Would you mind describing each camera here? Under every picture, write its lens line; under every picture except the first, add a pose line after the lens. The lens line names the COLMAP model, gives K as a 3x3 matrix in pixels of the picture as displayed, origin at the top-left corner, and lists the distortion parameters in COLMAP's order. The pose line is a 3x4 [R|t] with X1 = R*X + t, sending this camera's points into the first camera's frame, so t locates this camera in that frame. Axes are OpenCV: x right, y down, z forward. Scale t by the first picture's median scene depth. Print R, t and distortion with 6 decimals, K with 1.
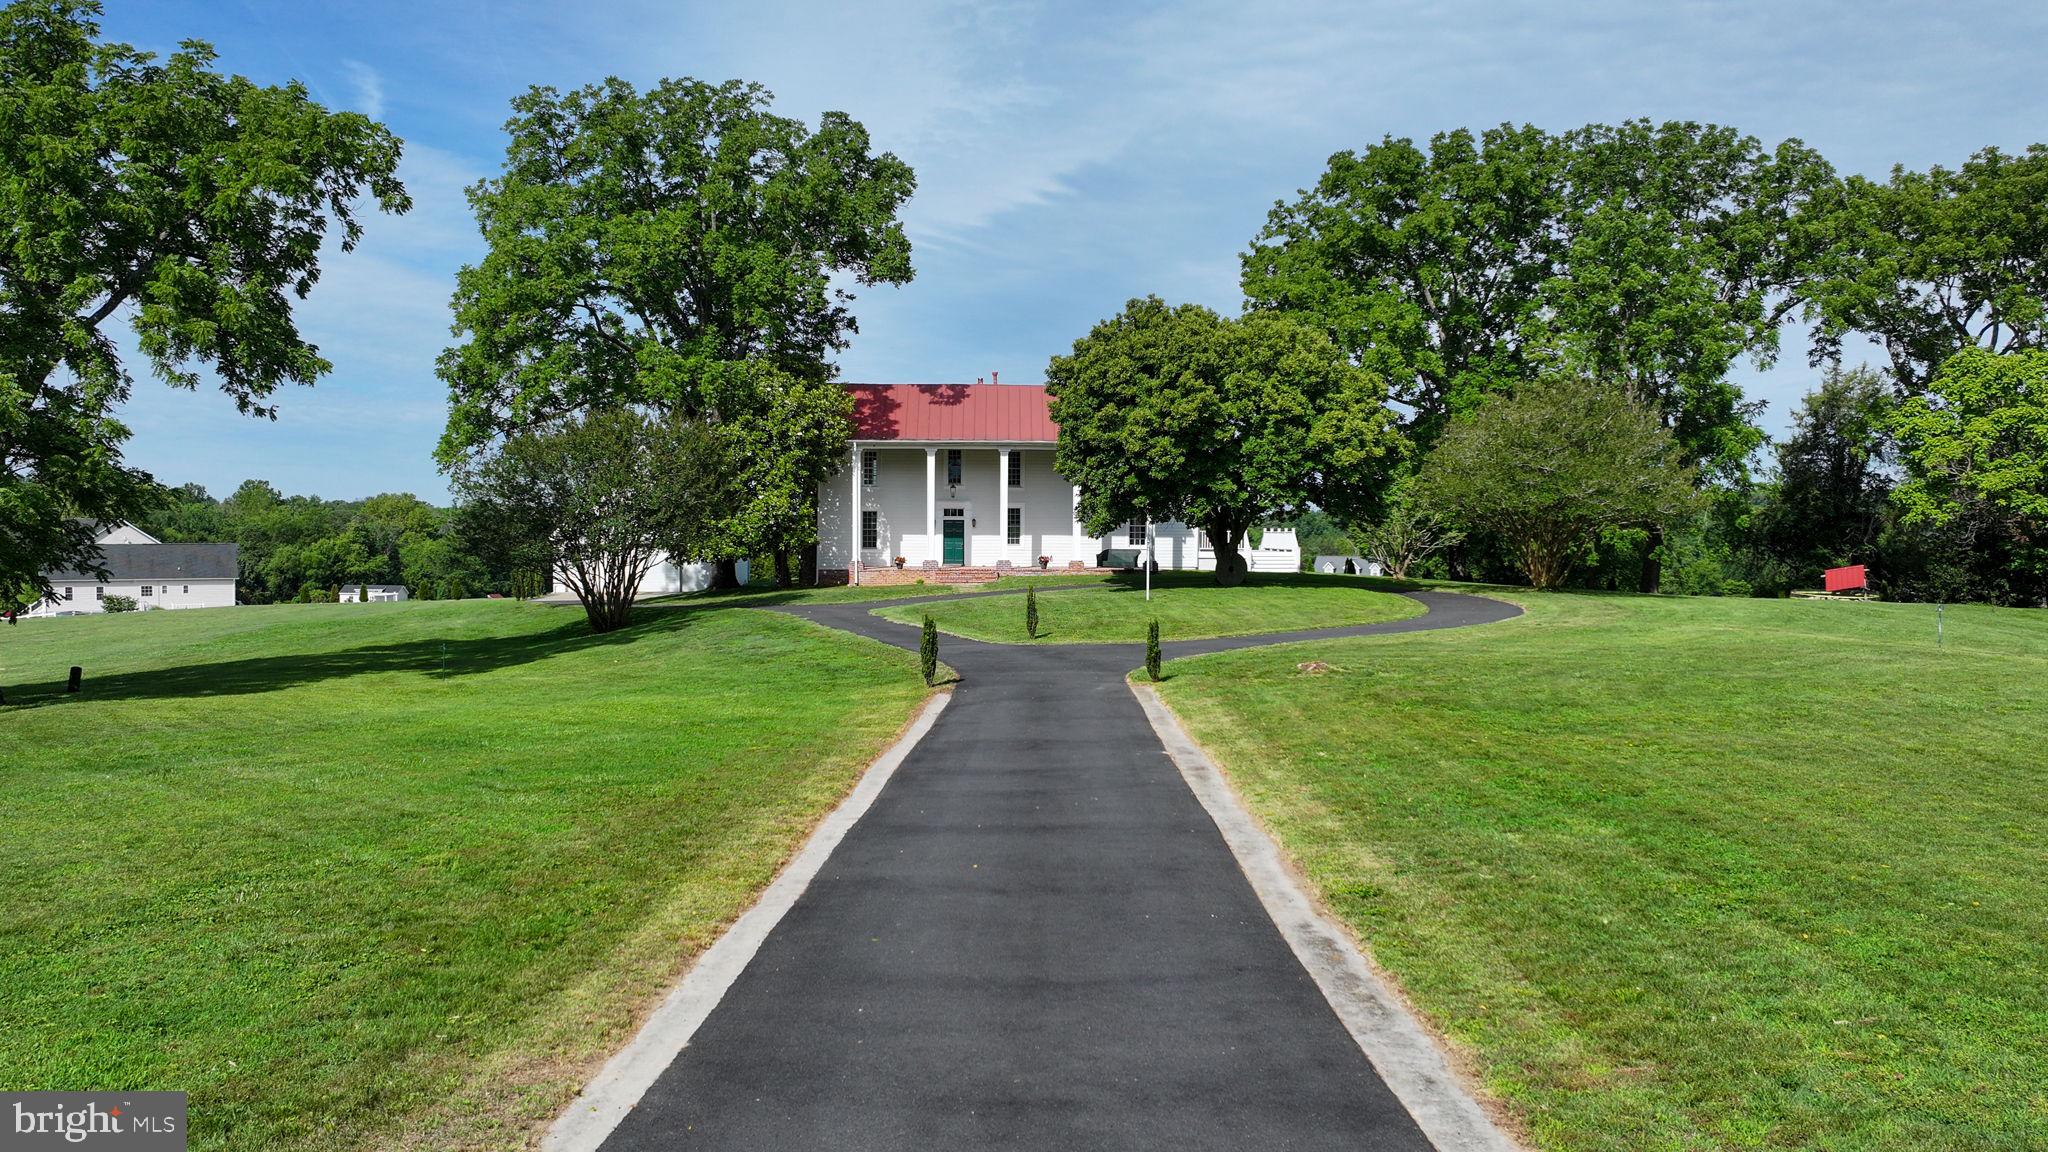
lens RADIAL K [[1674.9, 0, 1024.0], [0, 1674.9, 576.0], [0, 0, 1]] dist [0.016475, -0.022394]
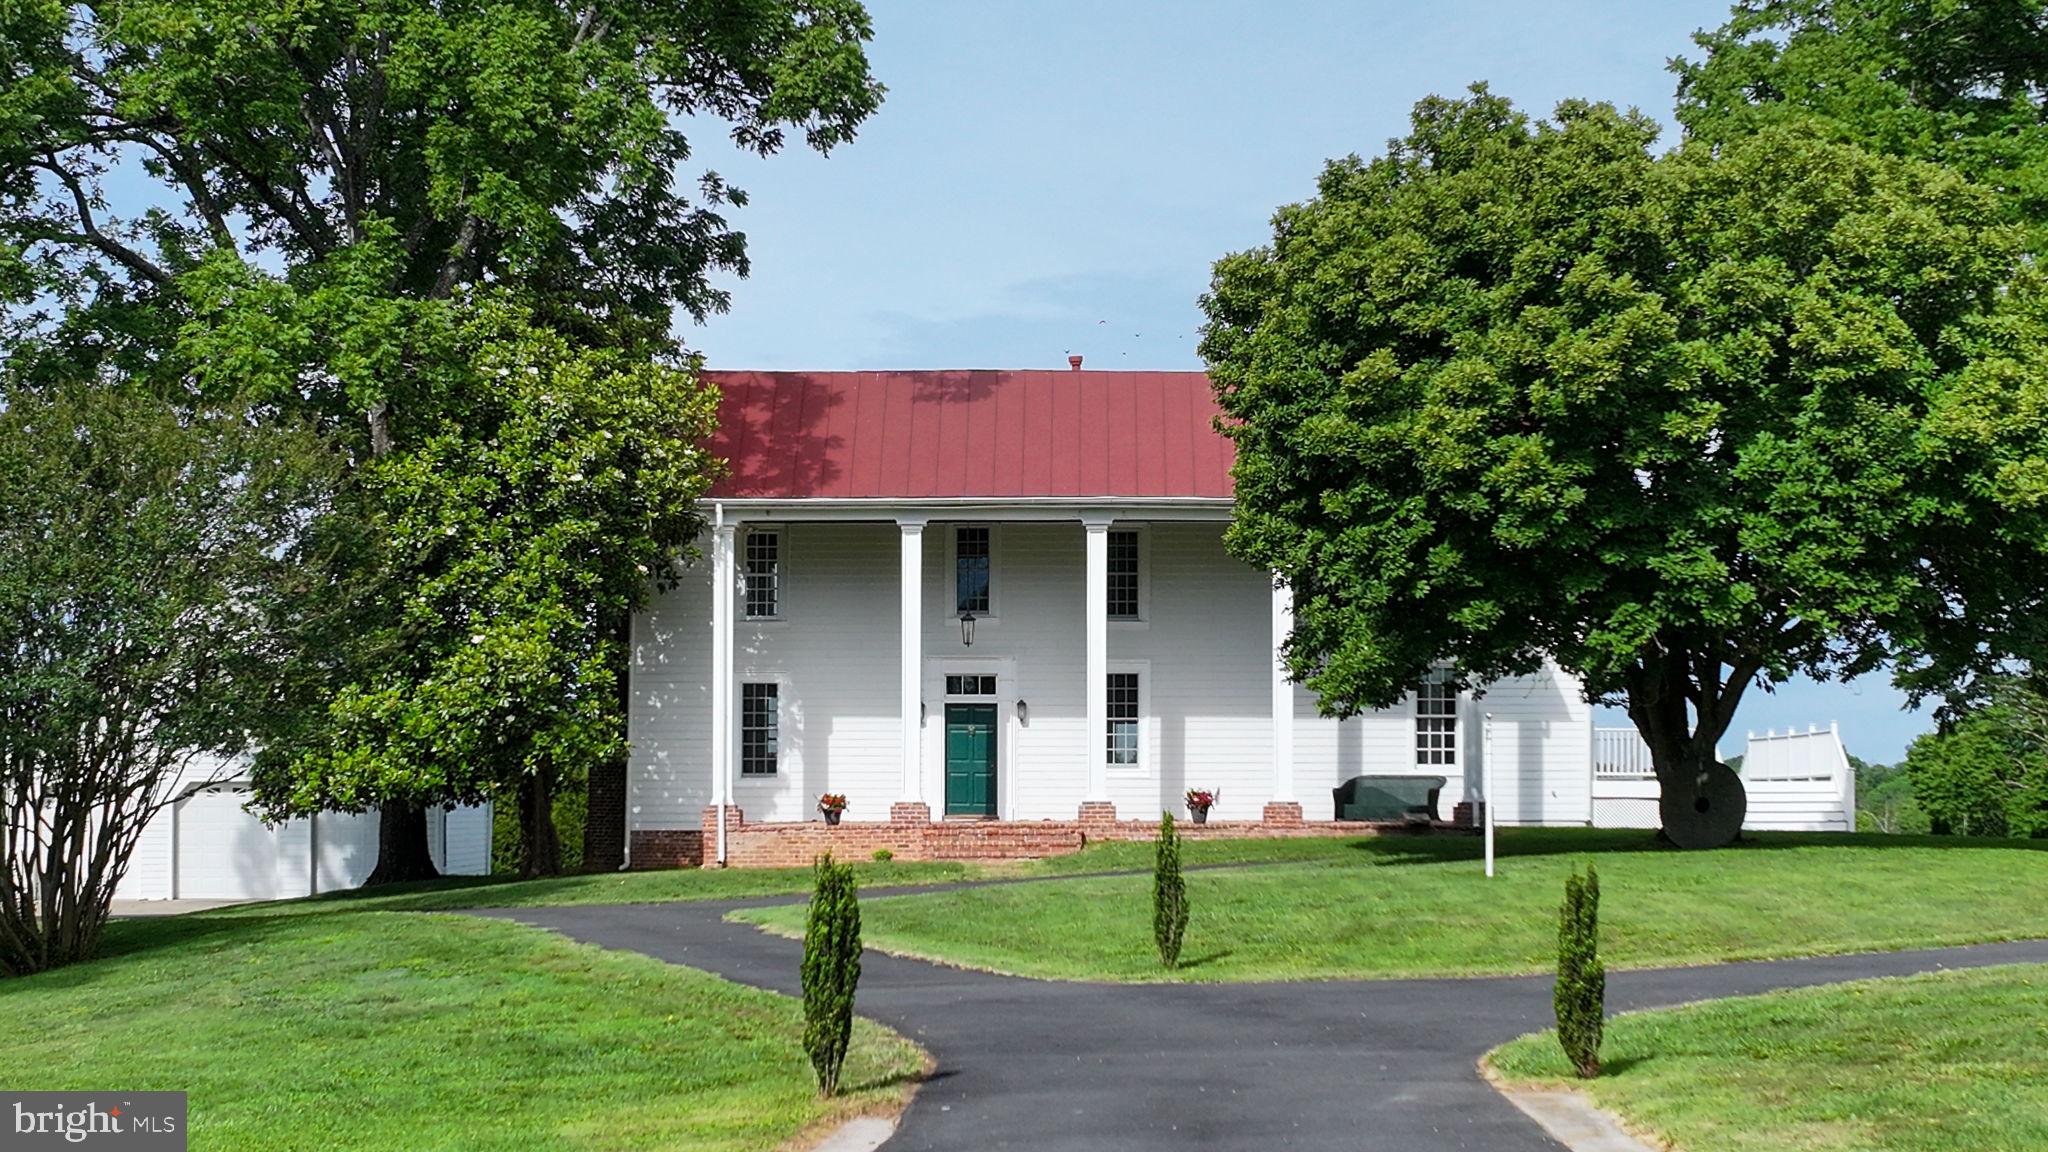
lens RADIAL K [[3587.9, 0, 1024.0], [0, 3587.9, 576.0], [0, 0, 1]] dist [-0.051063, -0.054188]
pose [[0.999363, -0.005511, -0.035267, 0.000928], [0.002283, 0.995855, -0.090927, 0.017609], [0.035622, 0.090788, 0.995233, 0.196203]]
